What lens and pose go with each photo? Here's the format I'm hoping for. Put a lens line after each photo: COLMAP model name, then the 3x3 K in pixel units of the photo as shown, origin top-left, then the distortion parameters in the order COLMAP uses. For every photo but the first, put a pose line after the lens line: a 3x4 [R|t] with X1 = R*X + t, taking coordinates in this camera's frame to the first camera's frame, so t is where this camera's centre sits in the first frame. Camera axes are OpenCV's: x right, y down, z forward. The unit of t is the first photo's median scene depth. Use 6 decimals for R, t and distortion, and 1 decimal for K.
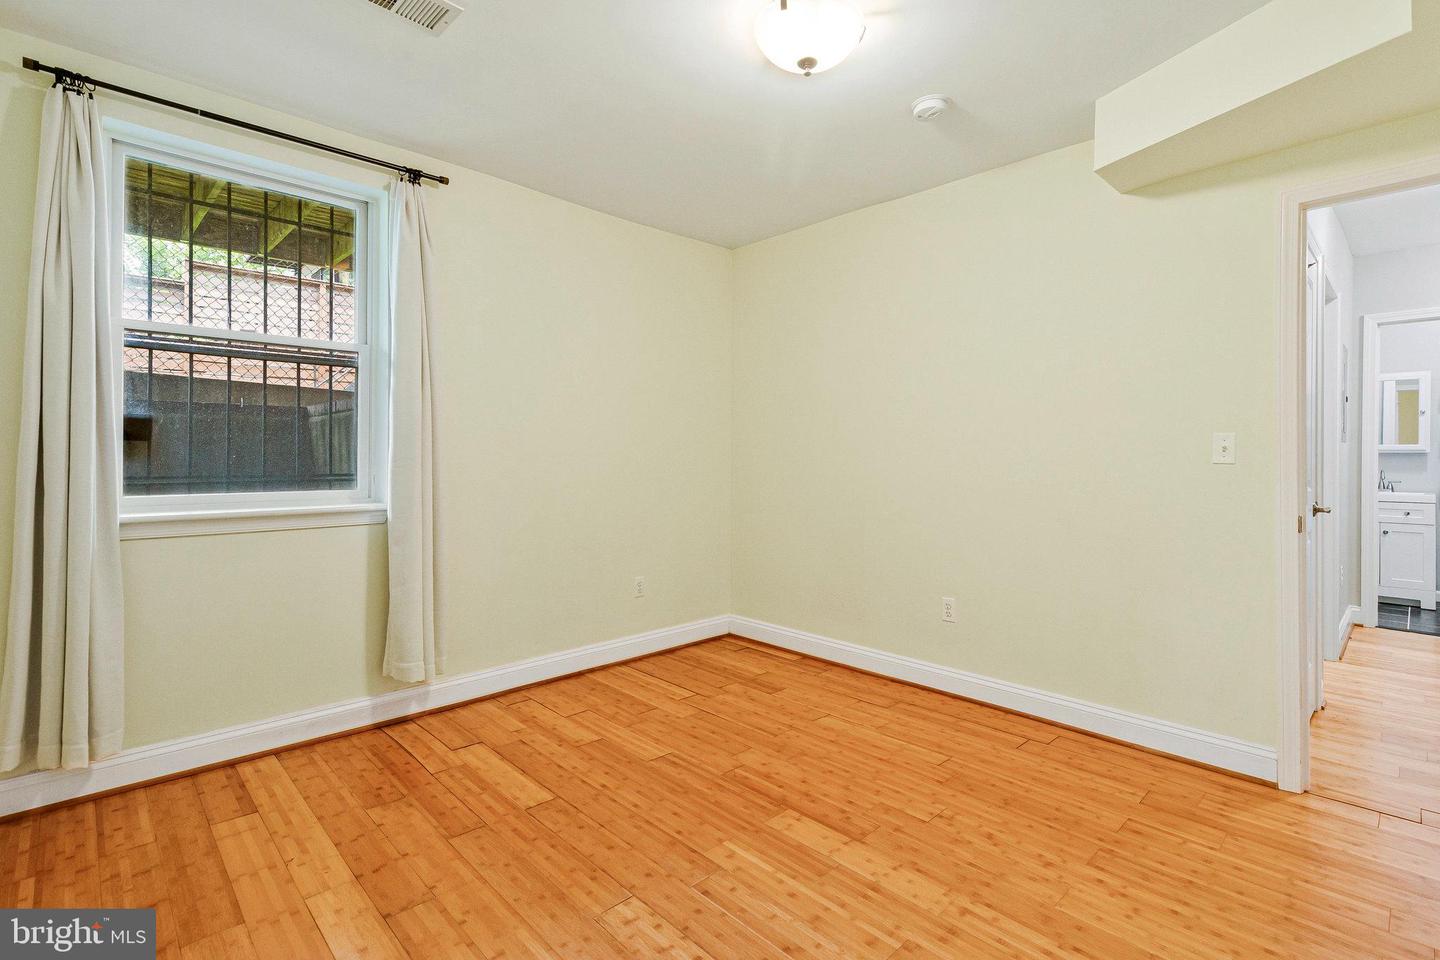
lens RADIAL K [[681.2, 0, 729.4], [0, 681.2, 456.6], [0, 0, 1]] dist [0.001221, -0.000126]
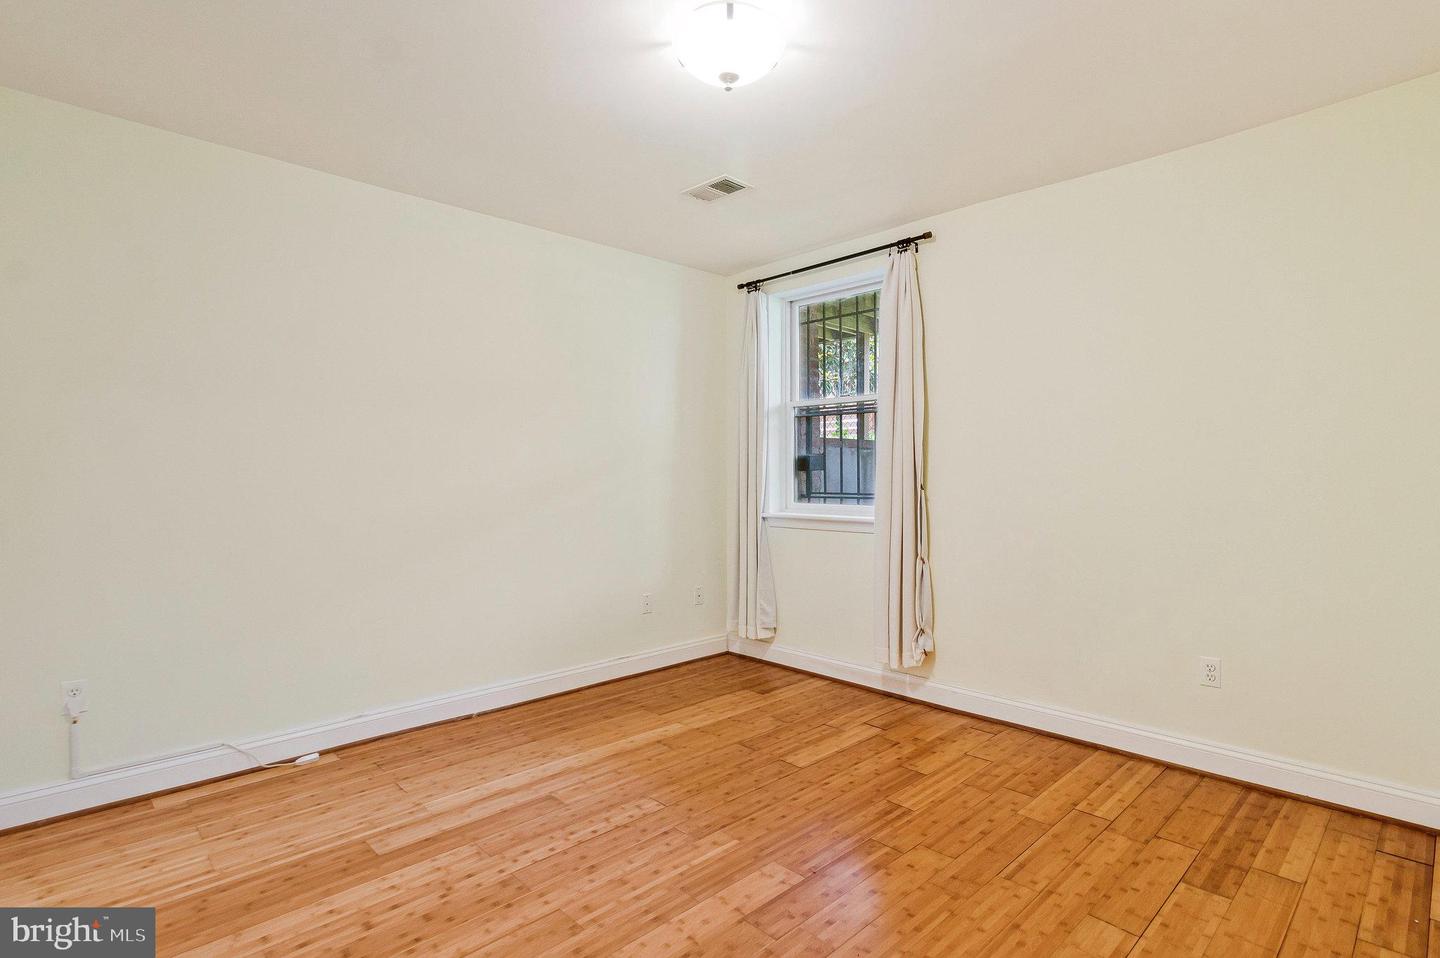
lens RADIAL K [[703.6, 0, 720.0], [0, 703.6, 479.0], [0, 0, 1]] dist [0.000303, 0.000270]
pose [[-0.004844, 0.001873, -0.999987, 0.864769], [0.000290, 0.999998, 0.001871, -0.005554], [0.999988, -0.000281, -0.004845, 0.767202]]
